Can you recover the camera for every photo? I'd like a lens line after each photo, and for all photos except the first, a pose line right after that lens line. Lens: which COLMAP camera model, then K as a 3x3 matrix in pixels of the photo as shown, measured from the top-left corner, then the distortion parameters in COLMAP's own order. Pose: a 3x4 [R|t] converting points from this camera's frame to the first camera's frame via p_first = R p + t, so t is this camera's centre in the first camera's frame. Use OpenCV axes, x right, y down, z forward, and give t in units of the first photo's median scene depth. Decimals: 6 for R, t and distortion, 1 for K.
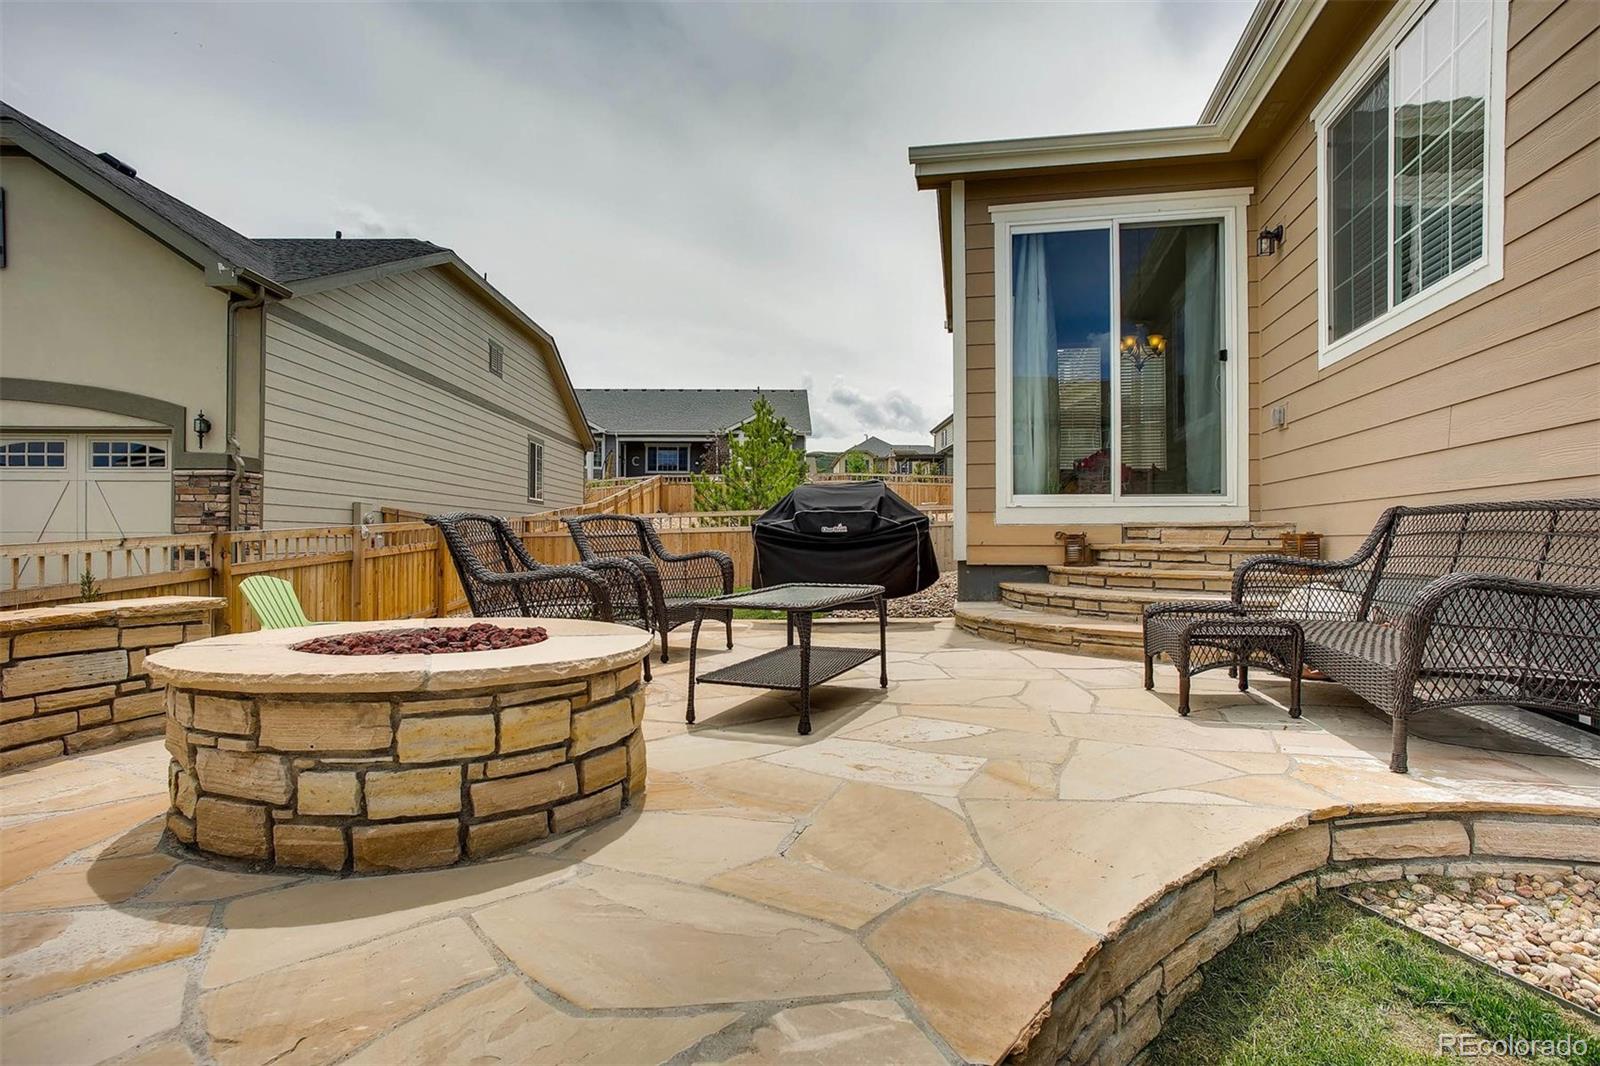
lens RADIAL K [[844.7, 0, 783.4], [0, 844.7, 536.8], [0, 0, 1]] dist [-0.062374, 0.047064]
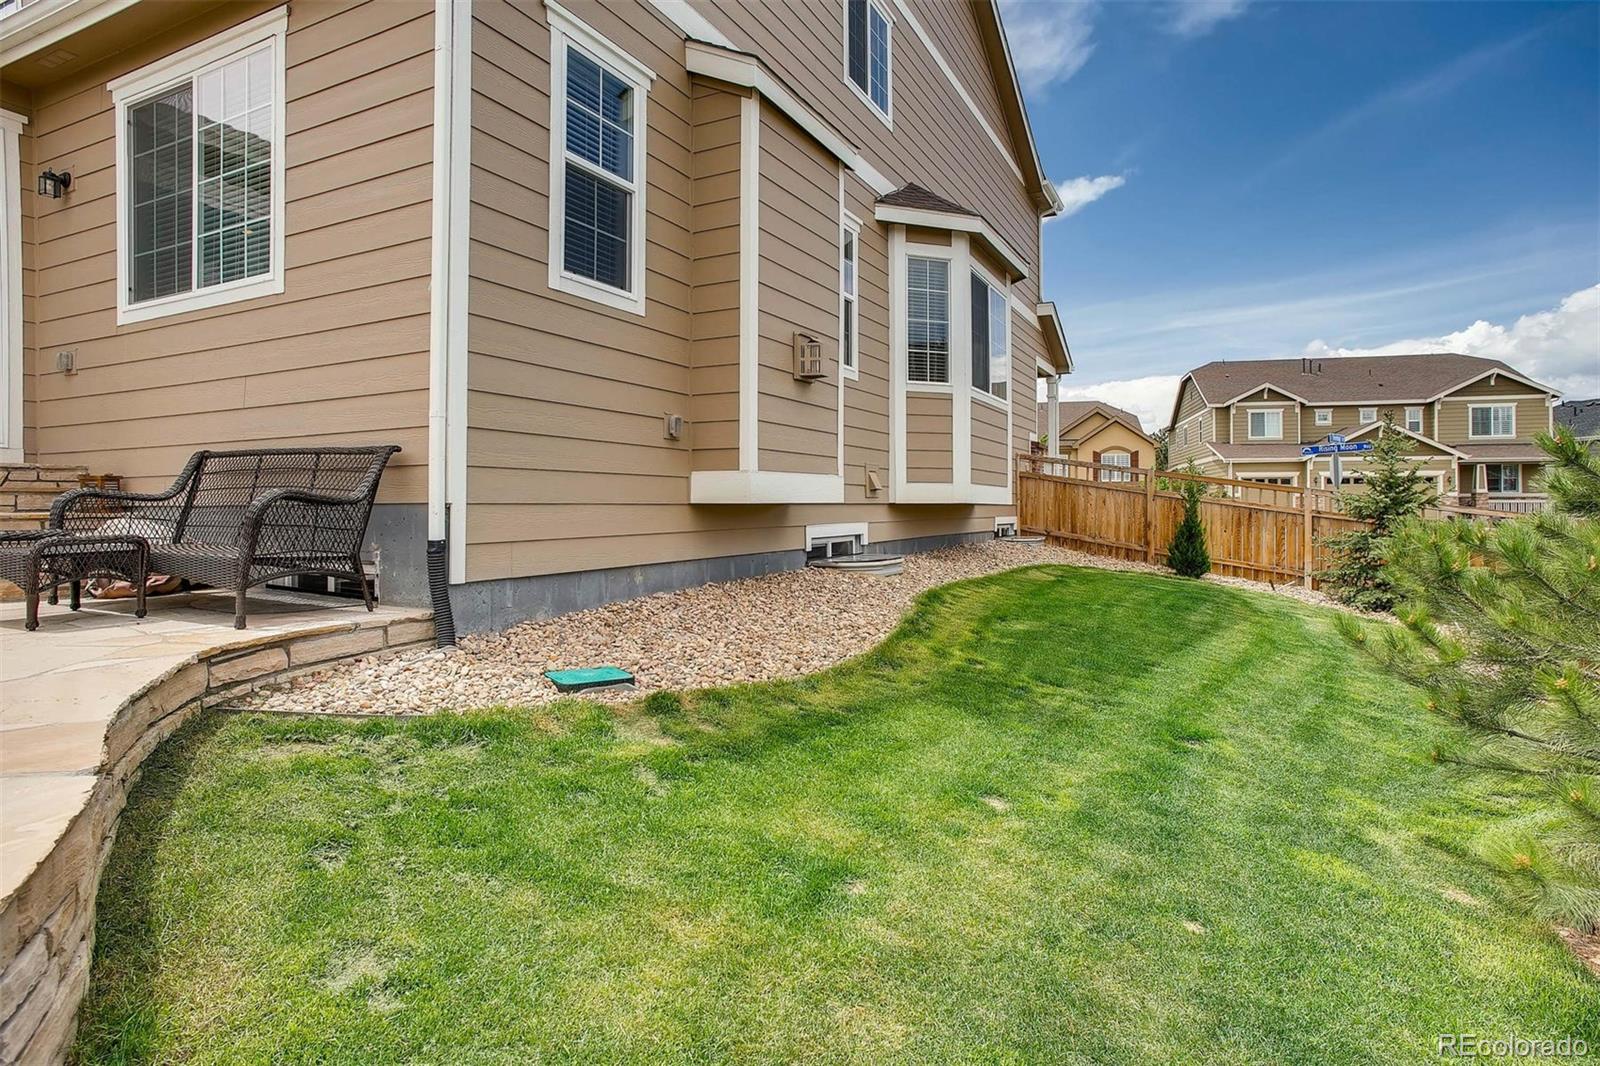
lens RADIAL K [[865.7, 0, 798.8], [0, 865.7, 499.5], [0, 0, 1]] dist [-0.002065, 0.001207]
pose [[0.254961, 0.005607, 0.966935, -0.332322], [0.001074, 0.999981, -0.006082, 0.052742], [-0.966951, 0.002589, 0.254950, -0.227285]]
